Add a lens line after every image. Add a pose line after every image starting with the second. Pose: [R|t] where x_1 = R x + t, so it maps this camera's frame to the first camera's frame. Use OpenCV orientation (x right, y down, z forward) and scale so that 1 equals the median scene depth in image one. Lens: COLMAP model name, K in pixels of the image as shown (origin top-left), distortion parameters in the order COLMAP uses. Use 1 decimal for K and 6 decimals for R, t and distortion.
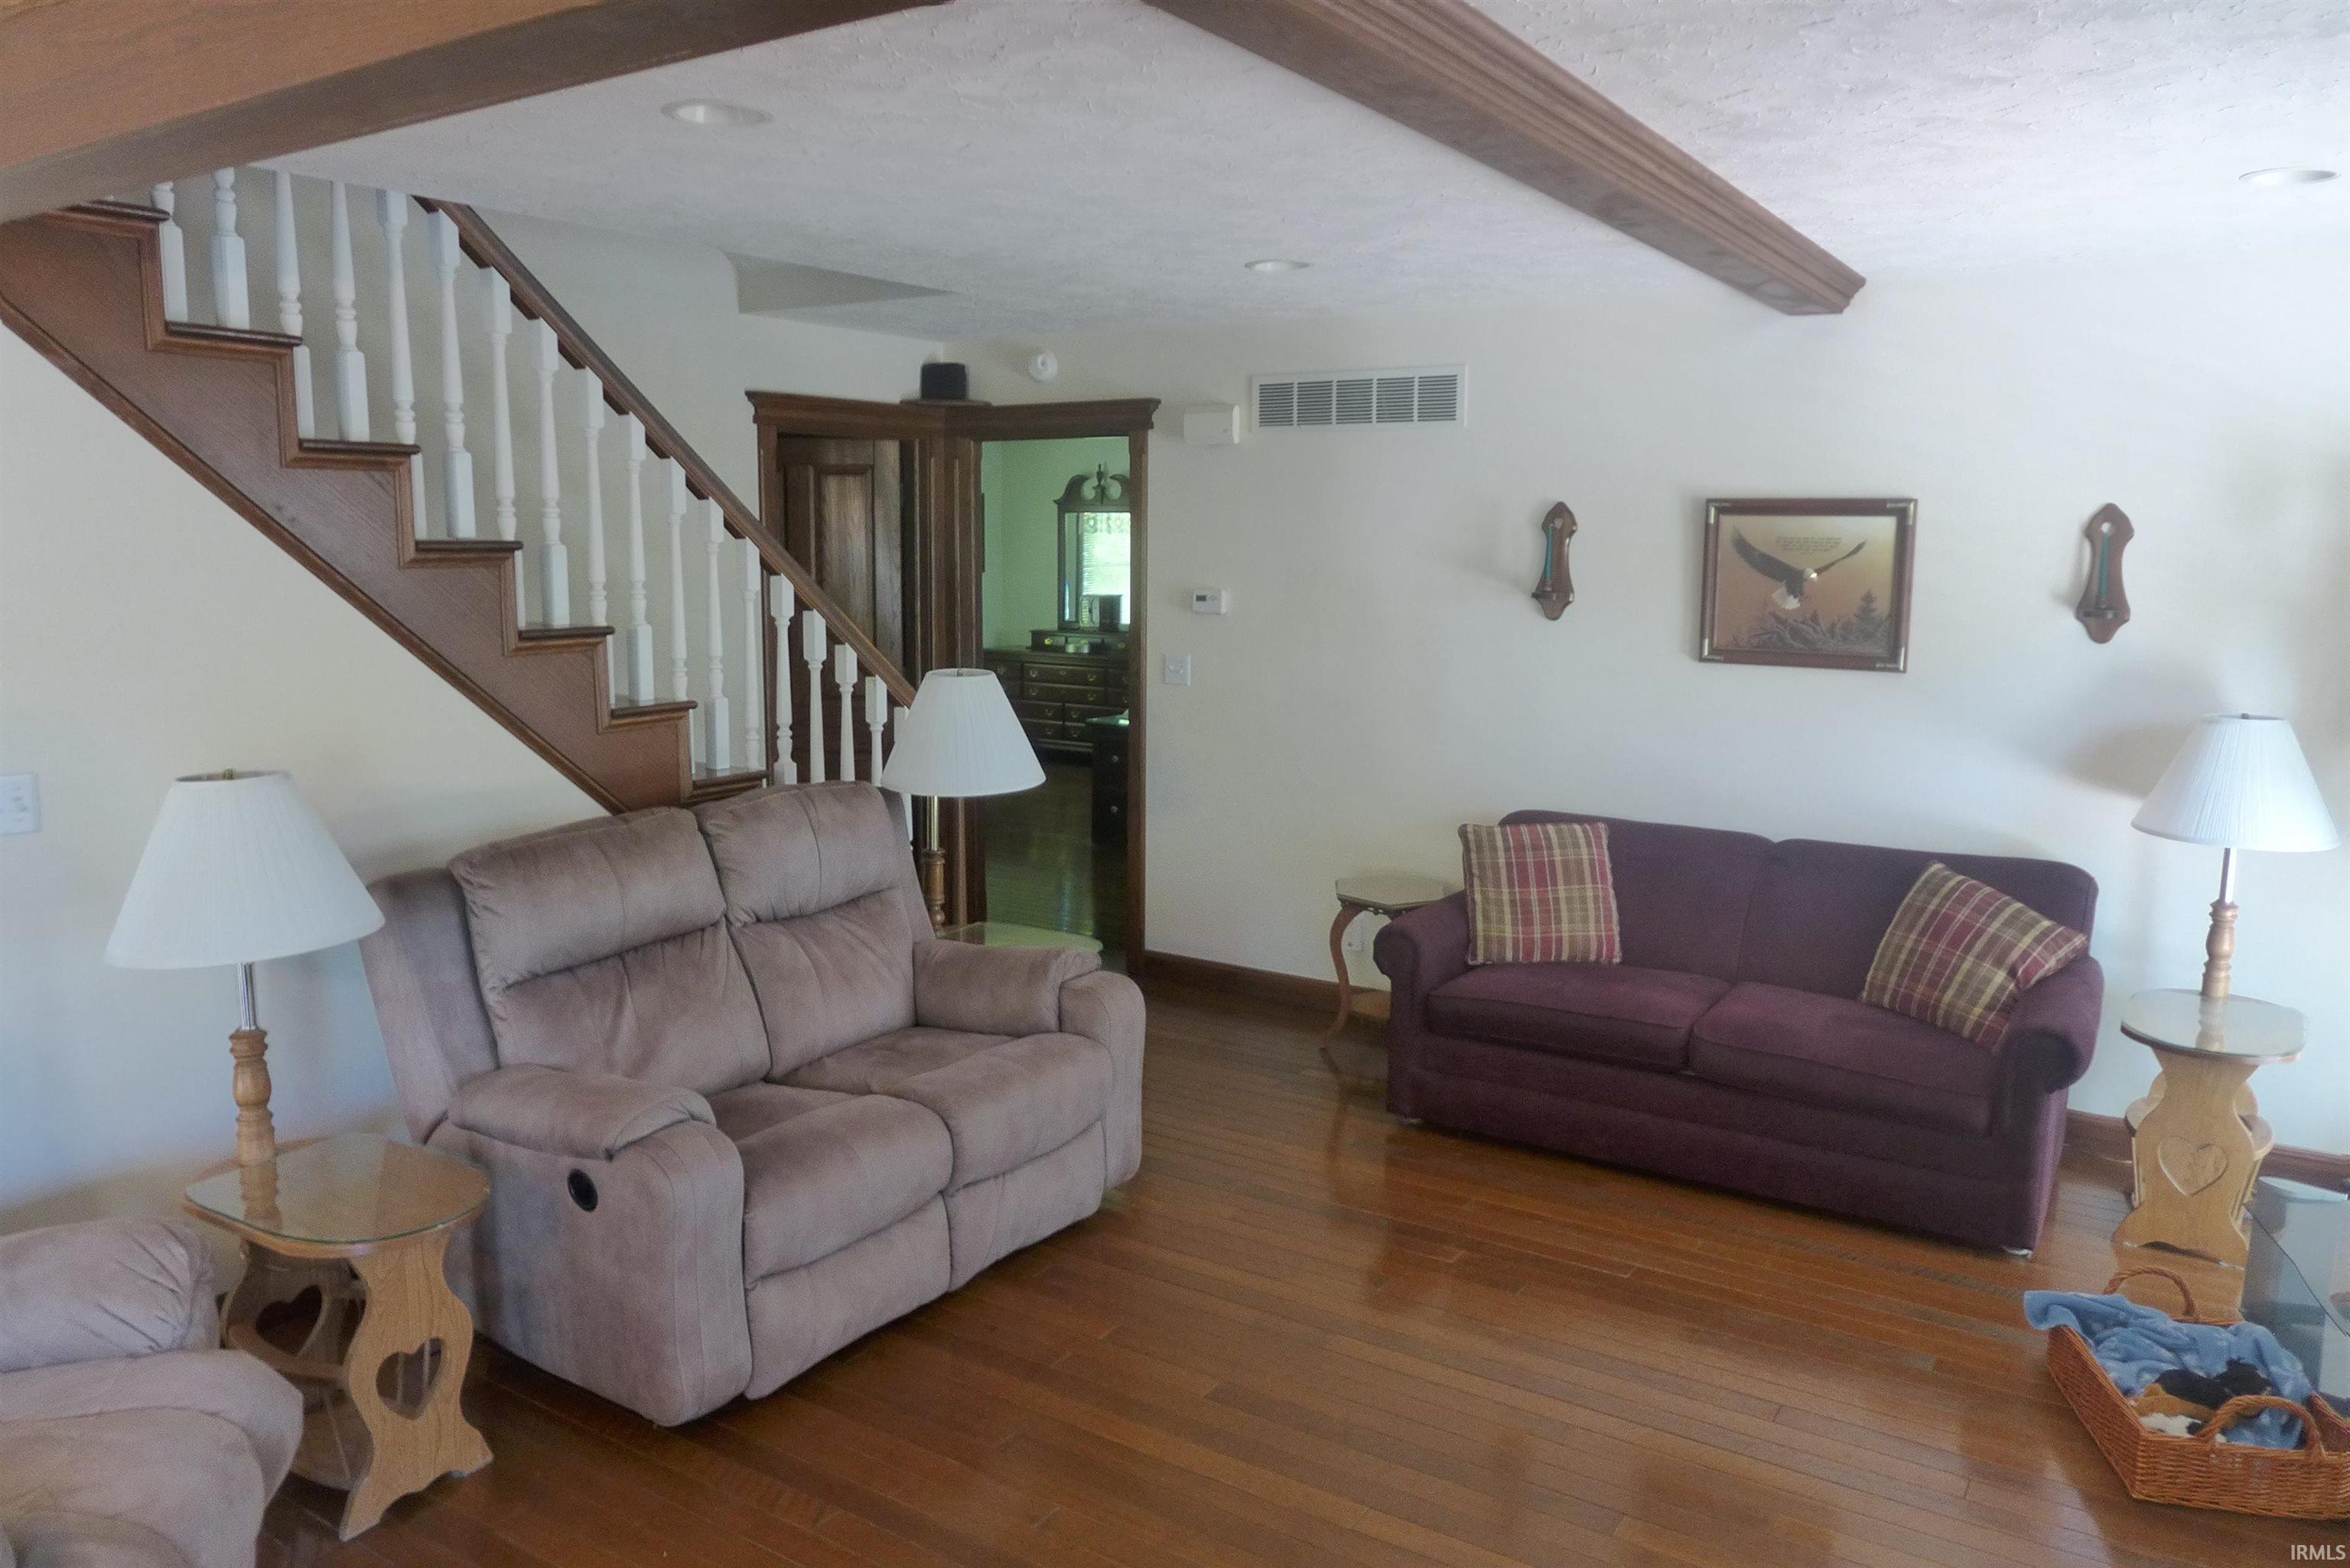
lens RADIAL K [[1665.9, 0, 1176.0], [0, 1665.9, 787.3], [0, 0, 1]] dist [-0.033886, 0.007128]
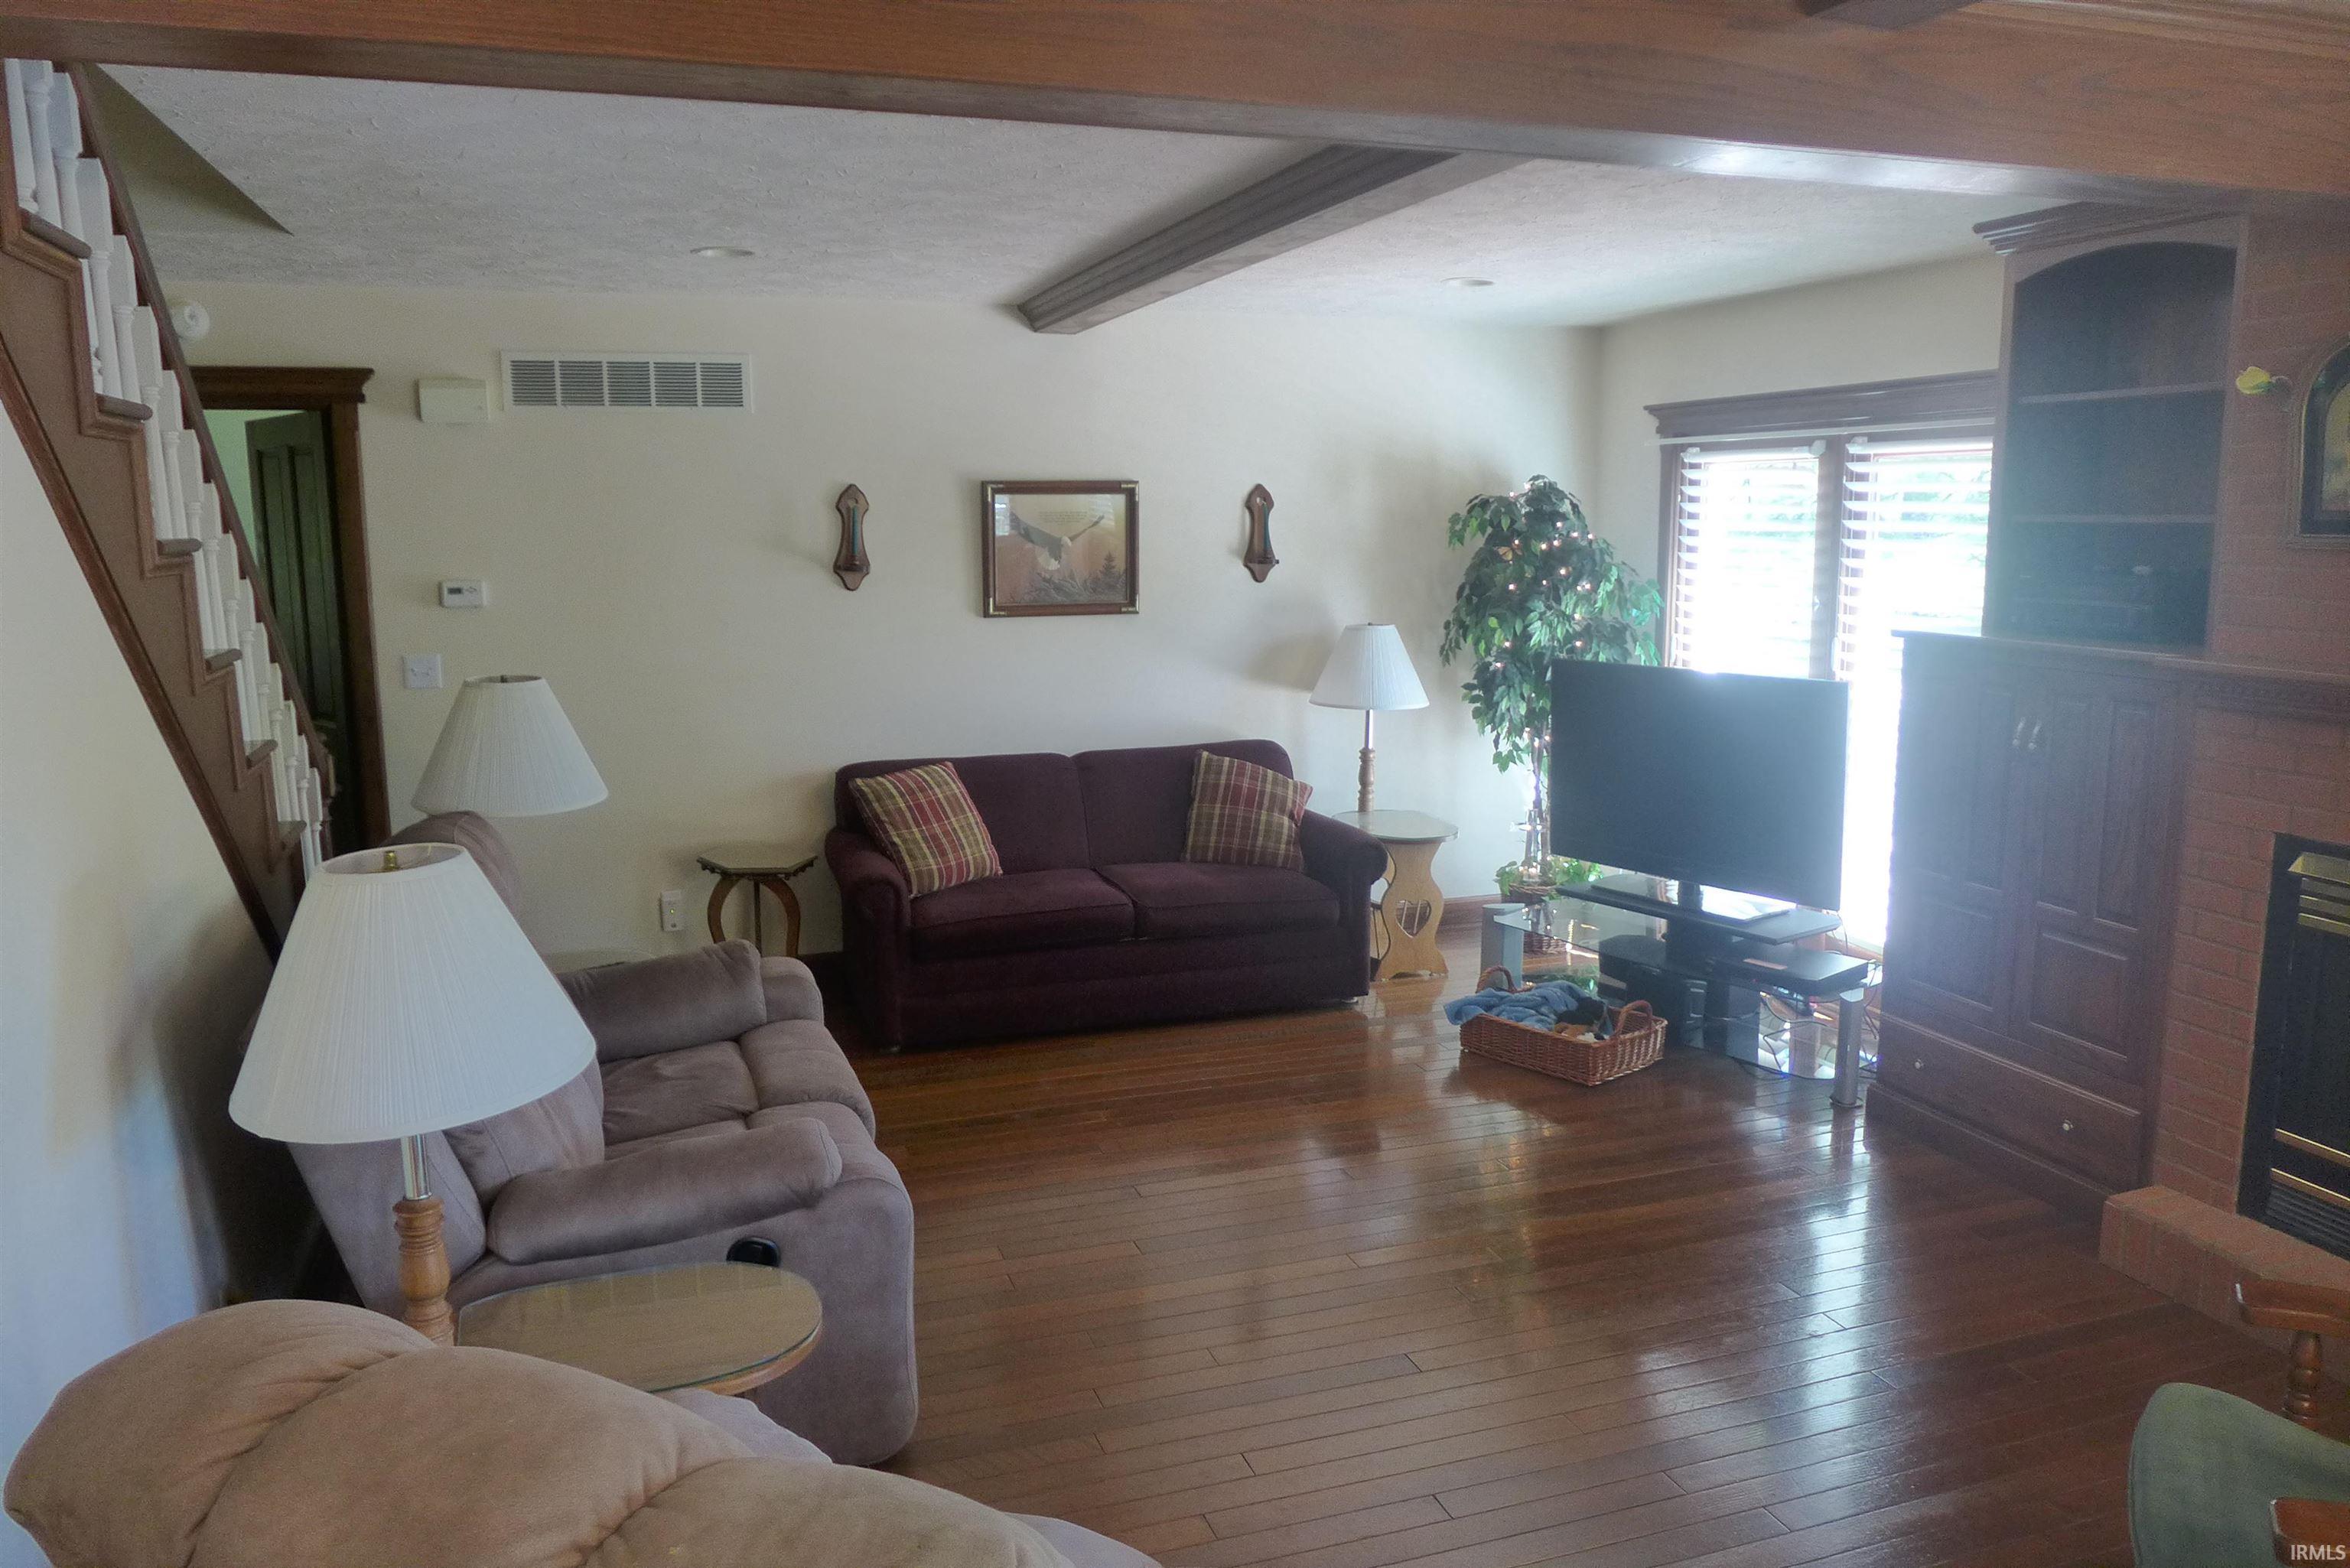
lens RADIAL K [[1665.9, 0, 1172.6], [0, 1665.9, 787.8], [0, 0, 1]] dist [-0.033886, 0.007128]
pose [[0.613658, -0.140428, 0.776984, -0.538552], [0.131778, 0.988470, 0.074573, -0.026018], [-0.778498, 0.056627, 0.625088, 0.151532]]
